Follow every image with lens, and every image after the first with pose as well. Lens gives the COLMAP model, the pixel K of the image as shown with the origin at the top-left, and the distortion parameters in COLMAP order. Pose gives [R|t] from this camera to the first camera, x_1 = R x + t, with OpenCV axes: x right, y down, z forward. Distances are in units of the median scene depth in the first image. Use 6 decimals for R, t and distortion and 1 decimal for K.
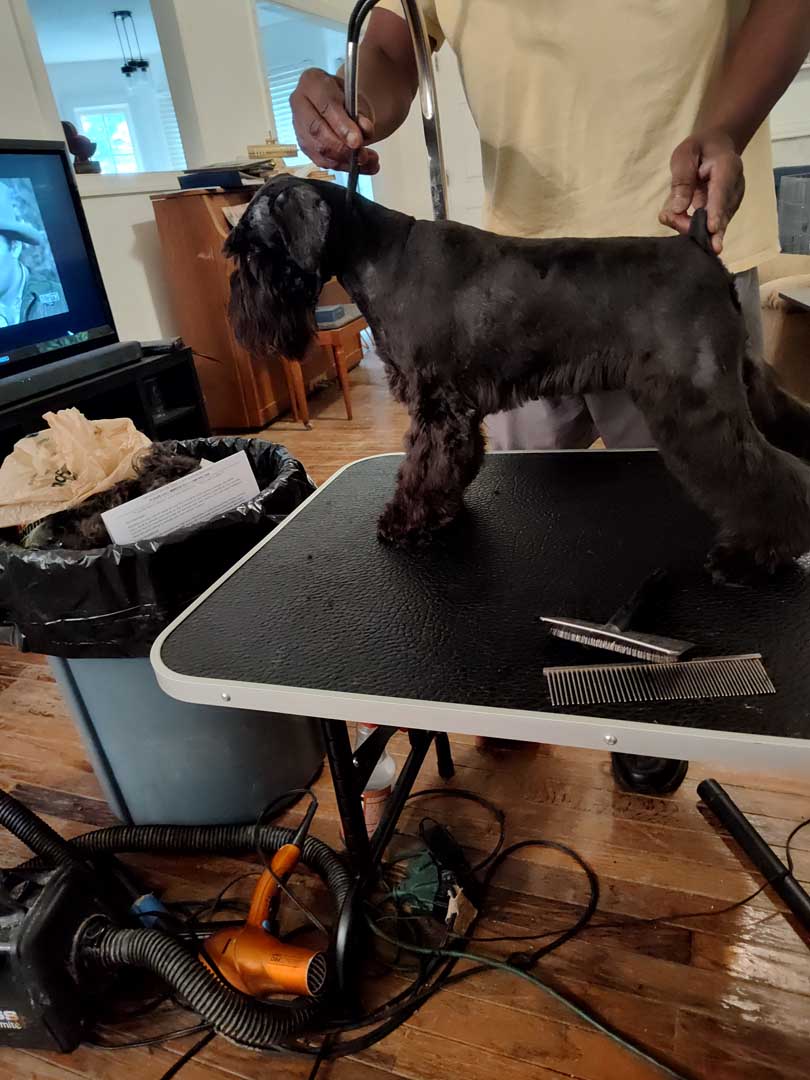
lens RADIAL K [[748.9, 0, 408.6], [0, 748.9, 533.8], [0, 0, 1]] dist [-0.001533, 0.001670]
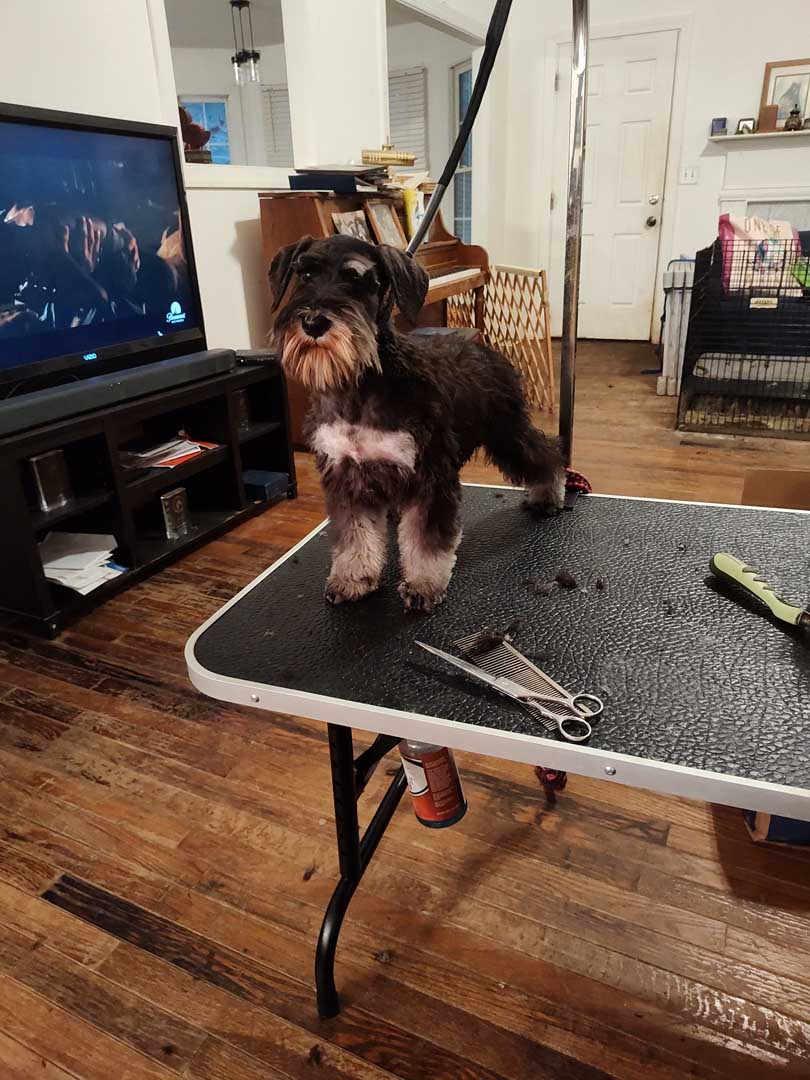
lens RADIAL K [[738.6, 0, 405.0], [0, 738.6, 540.0], [0, 0, 1]] dist [-0.009025, -0.004935]
pose [[0.991903, 0.120393, -0.040426, -0.074082], [-0.120414, 0.992722, 0.001942, -0.044853], [0.040366, 0.002942, 0.999181, 0.088820]]
